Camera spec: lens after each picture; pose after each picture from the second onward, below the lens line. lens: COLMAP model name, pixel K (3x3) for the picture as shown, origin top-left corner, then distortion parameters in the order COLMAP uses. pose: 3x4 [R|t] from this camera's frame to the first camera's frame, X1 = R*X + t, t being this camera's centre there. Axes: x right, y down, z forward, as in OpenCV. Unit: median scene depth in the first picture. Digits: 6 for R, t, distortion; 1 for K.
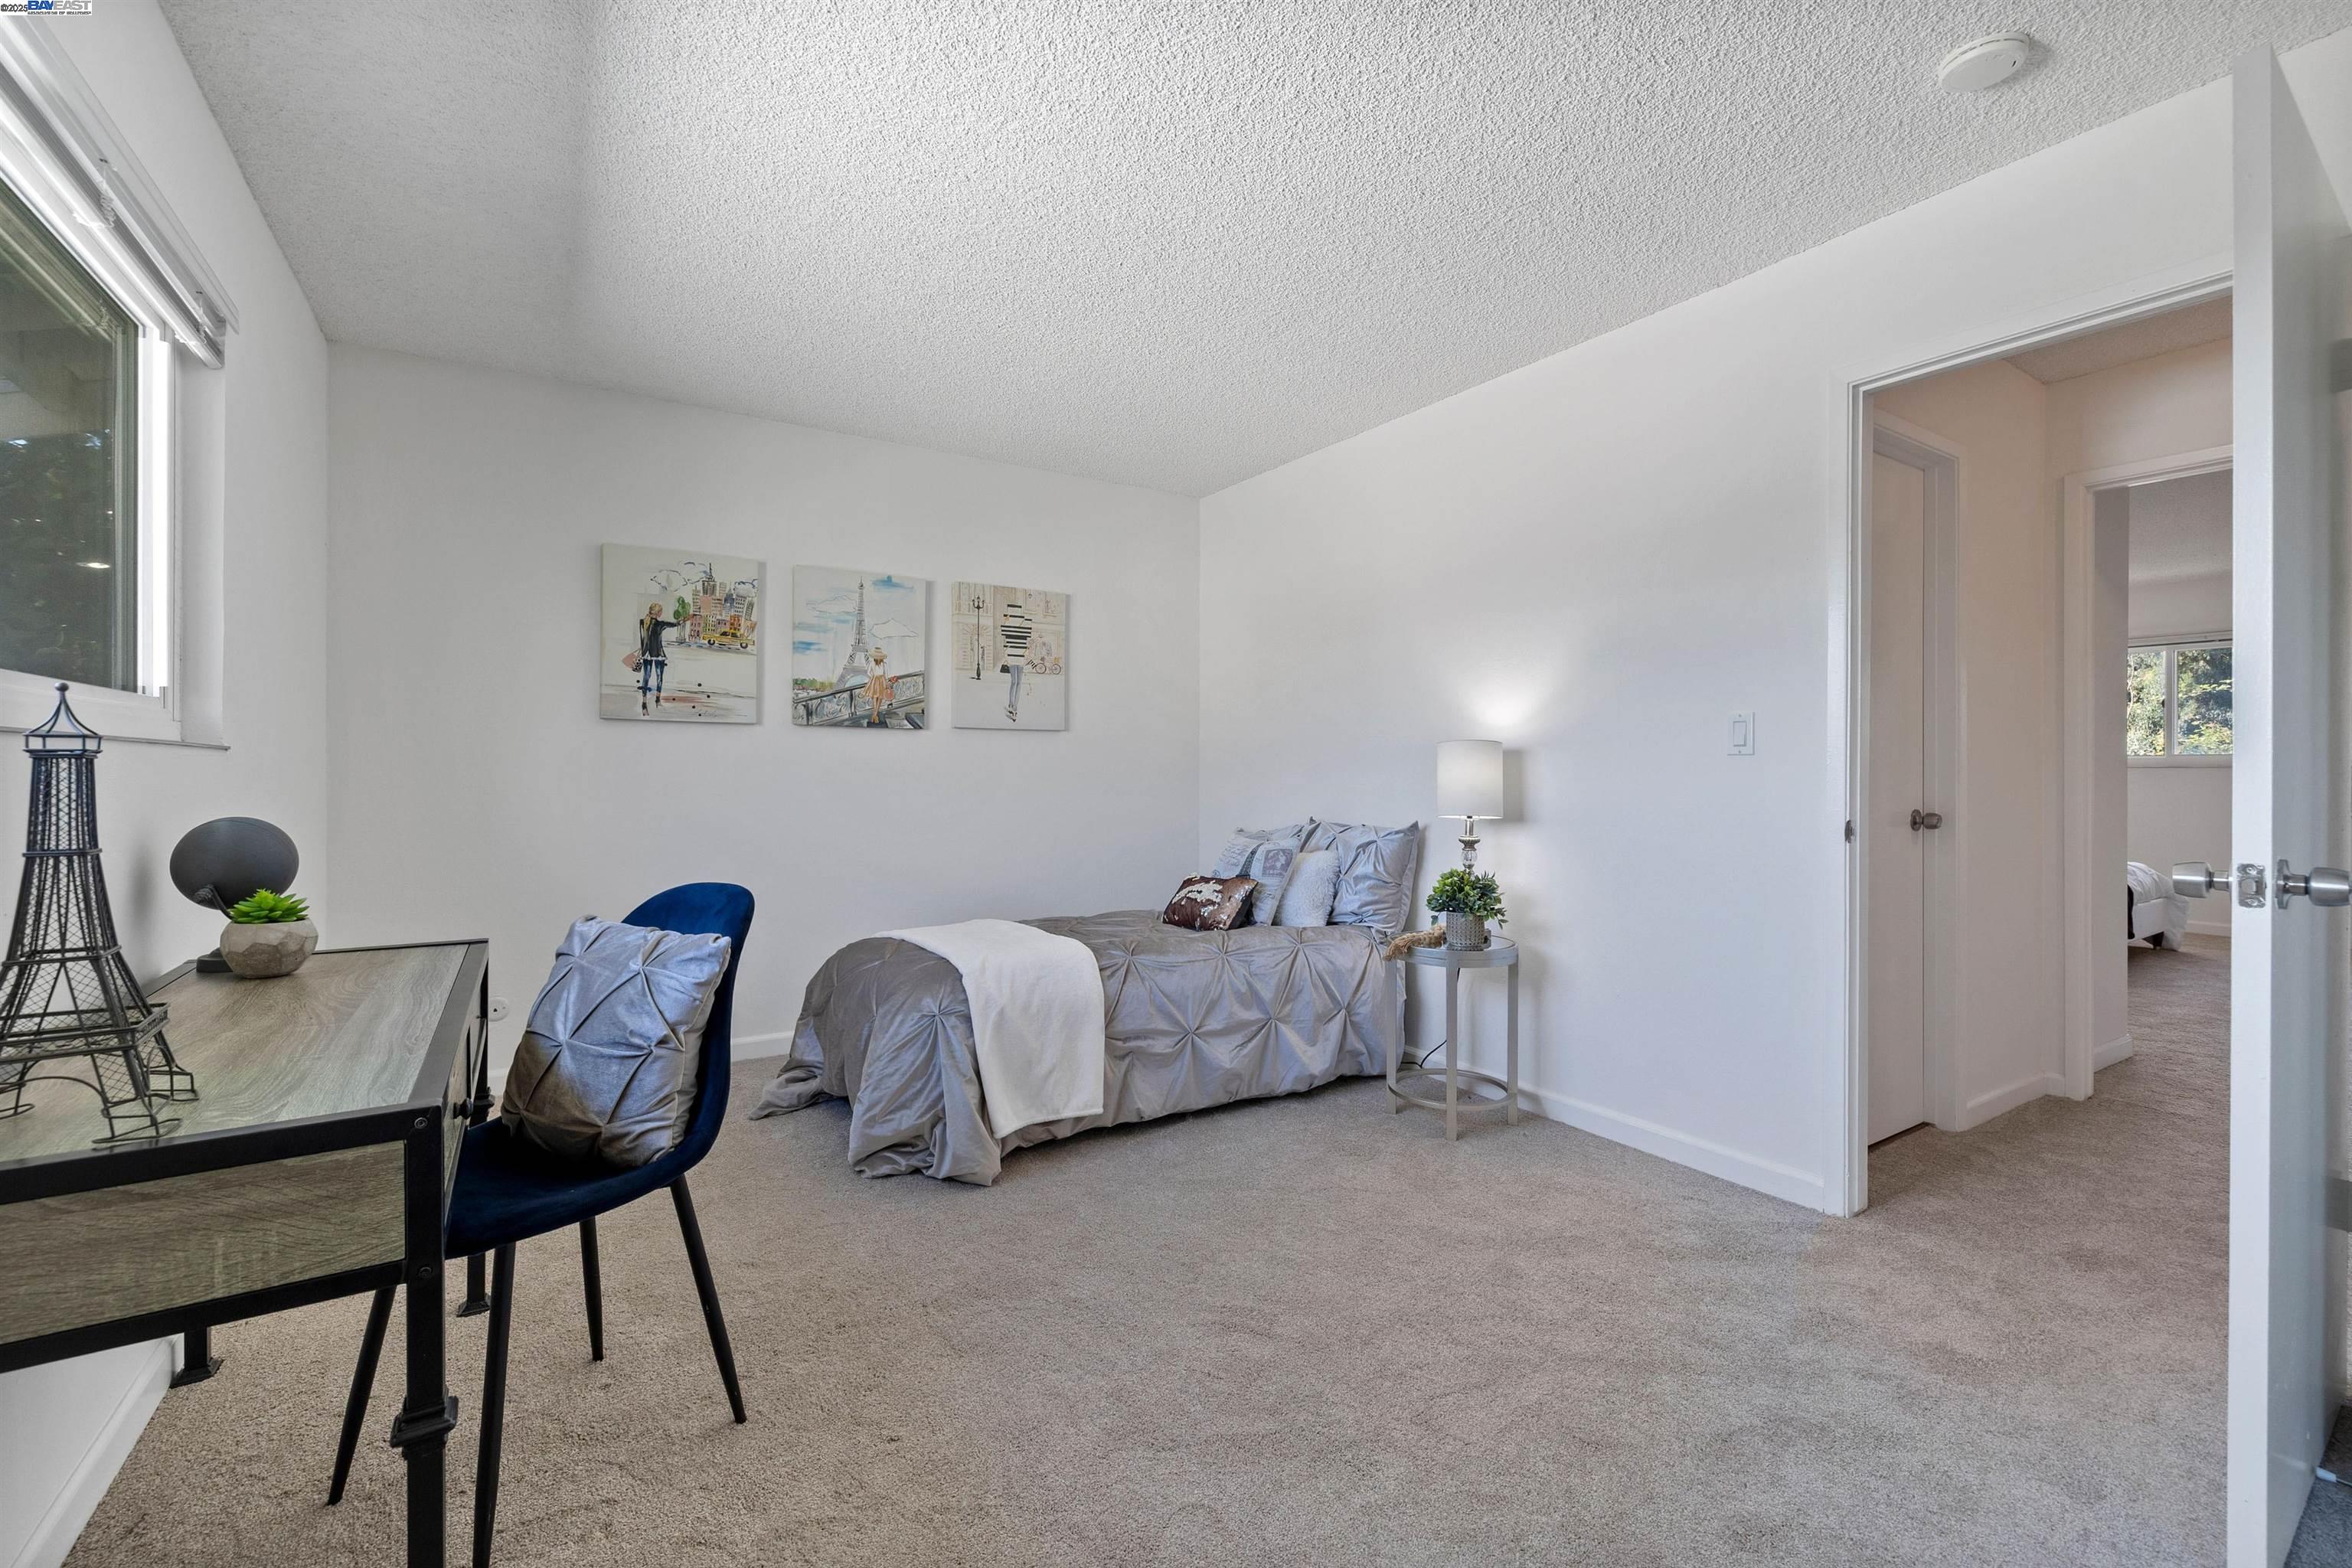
lens RADIAL K [[1001.8, 0, 1170.5], [0, 1001.8, 754.1], [0, 0, 1]] dist [0.000635, -0.000079]
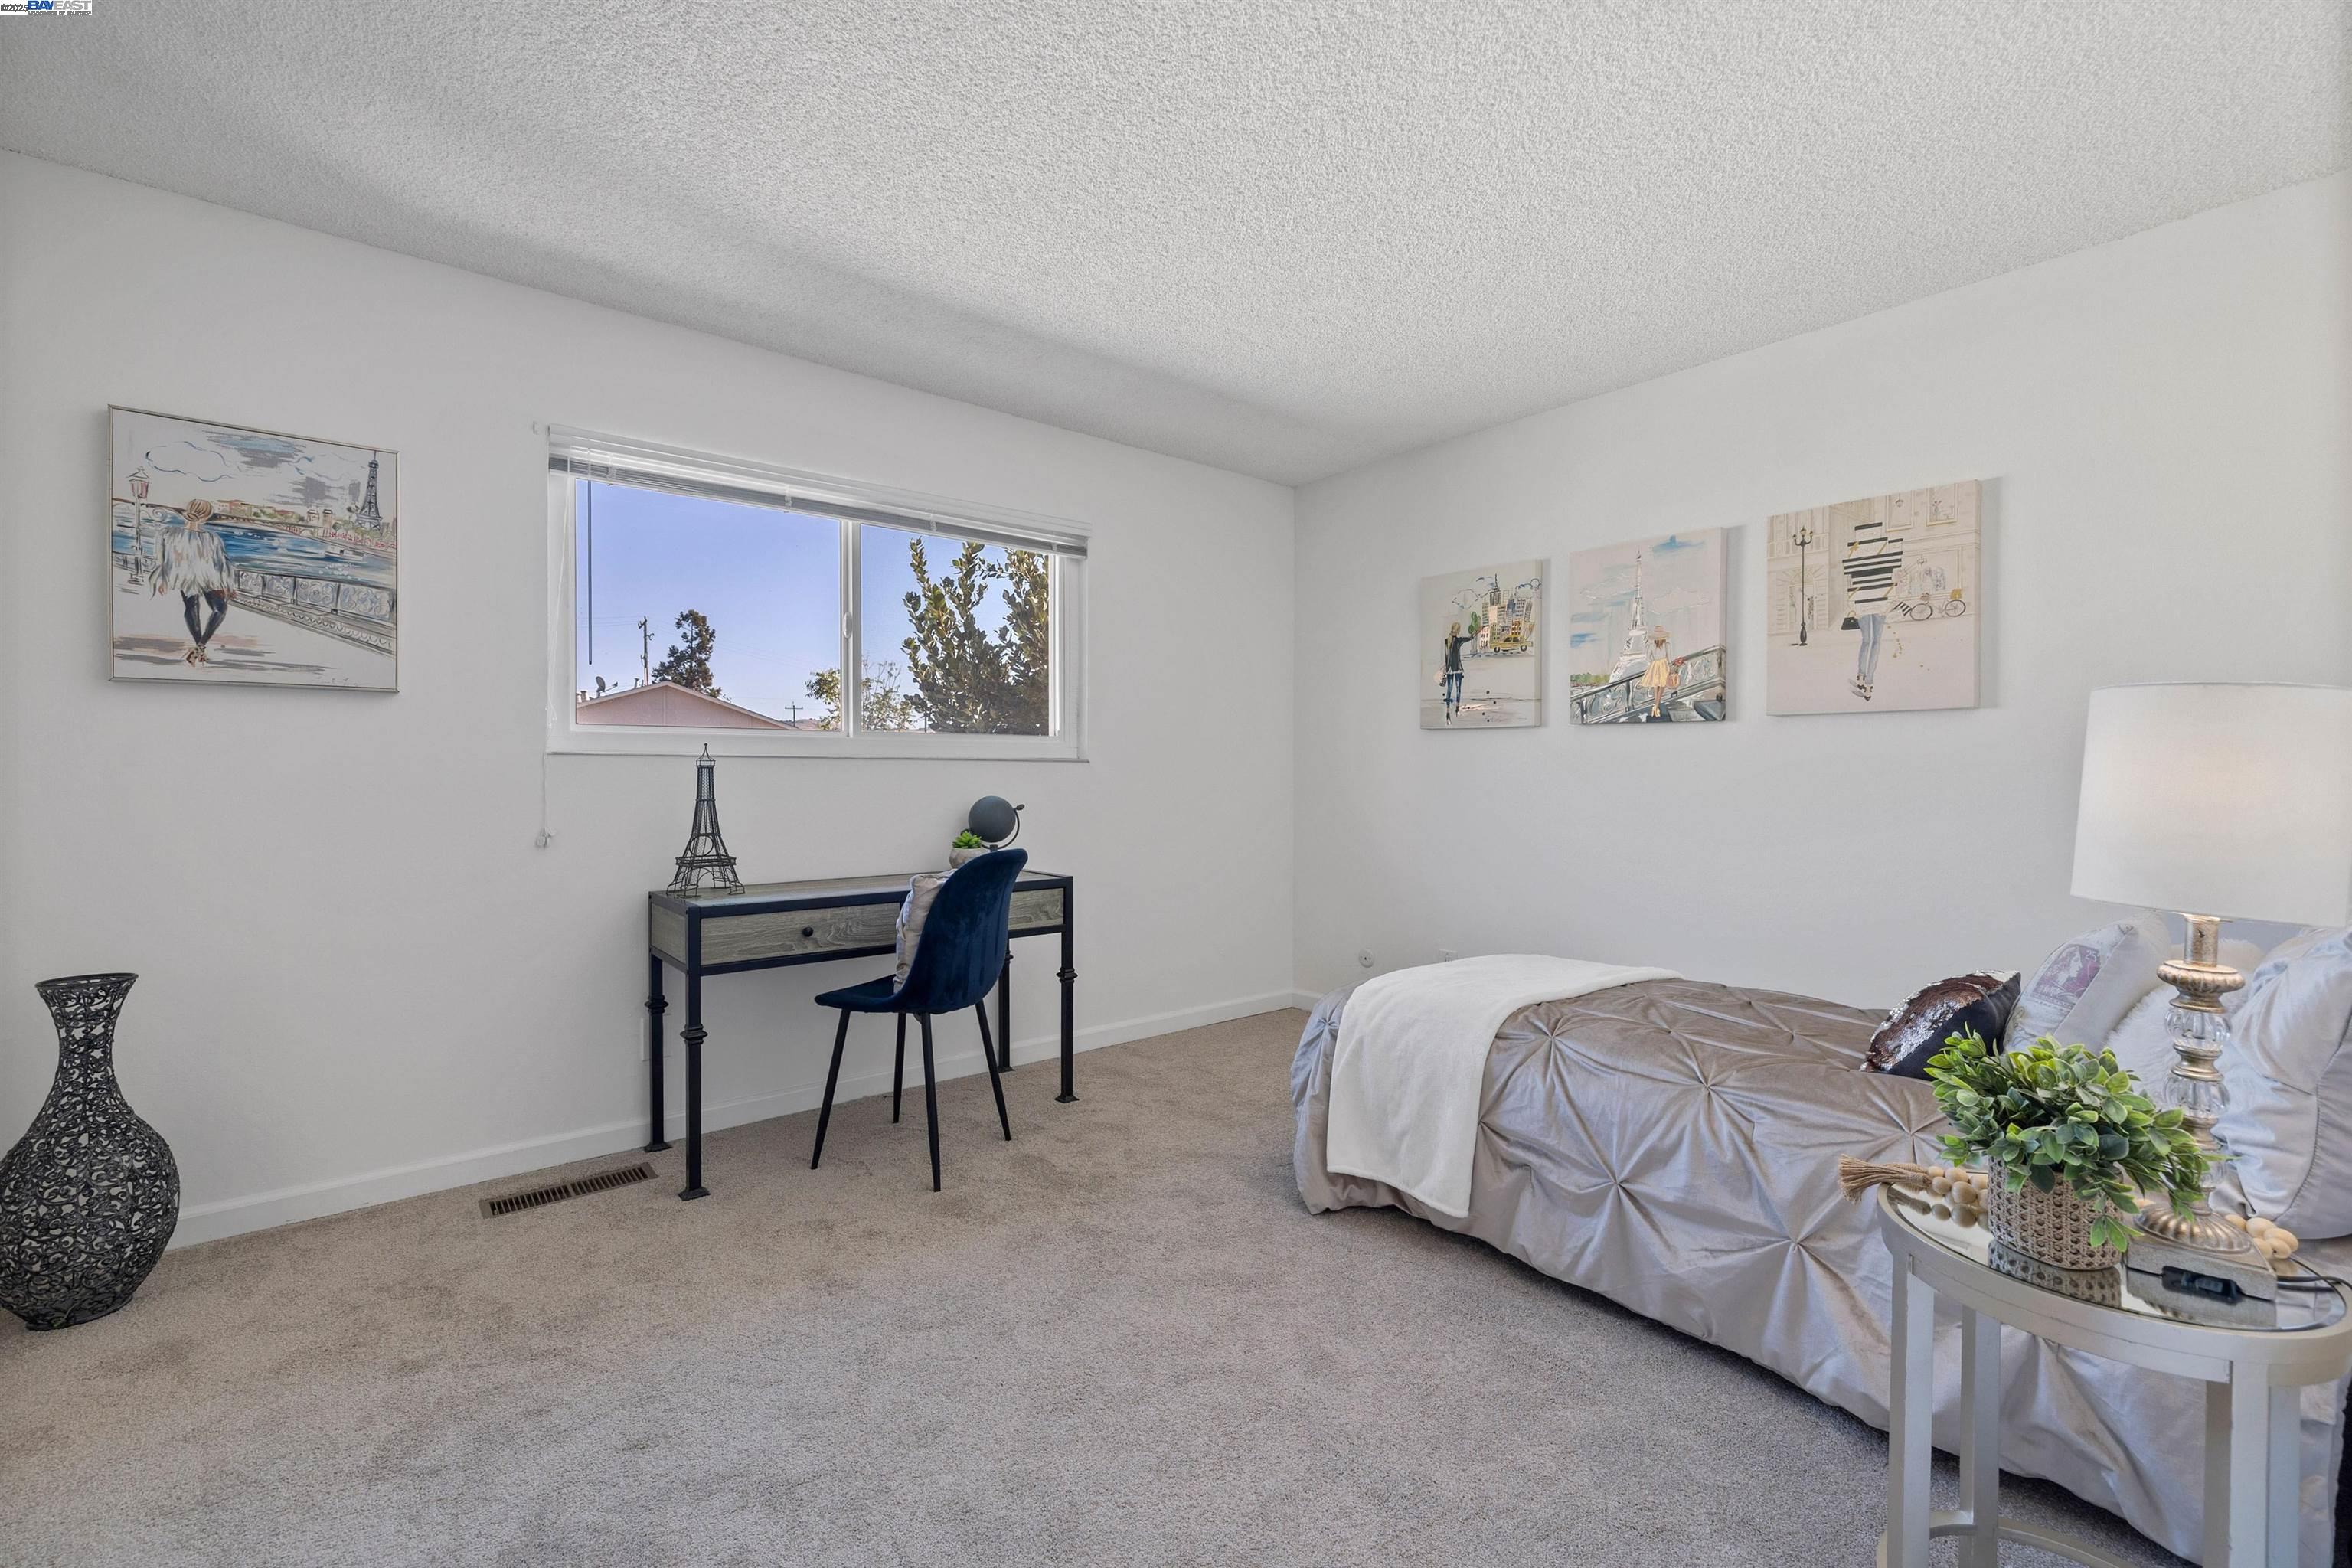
lens RADIAL K [[1001.8, 0, 1170.5], [0, 1001.8, 754.1], [0, 0, 1]] dist [0.000635, -0.000079]
pose [[0.105956, -0.019069, -0.994188, 0.529049], [0.015245, 0.999730, -0.017550, 0.009066], [0.994254, -0.013297, 0.106219, 0.545601]]
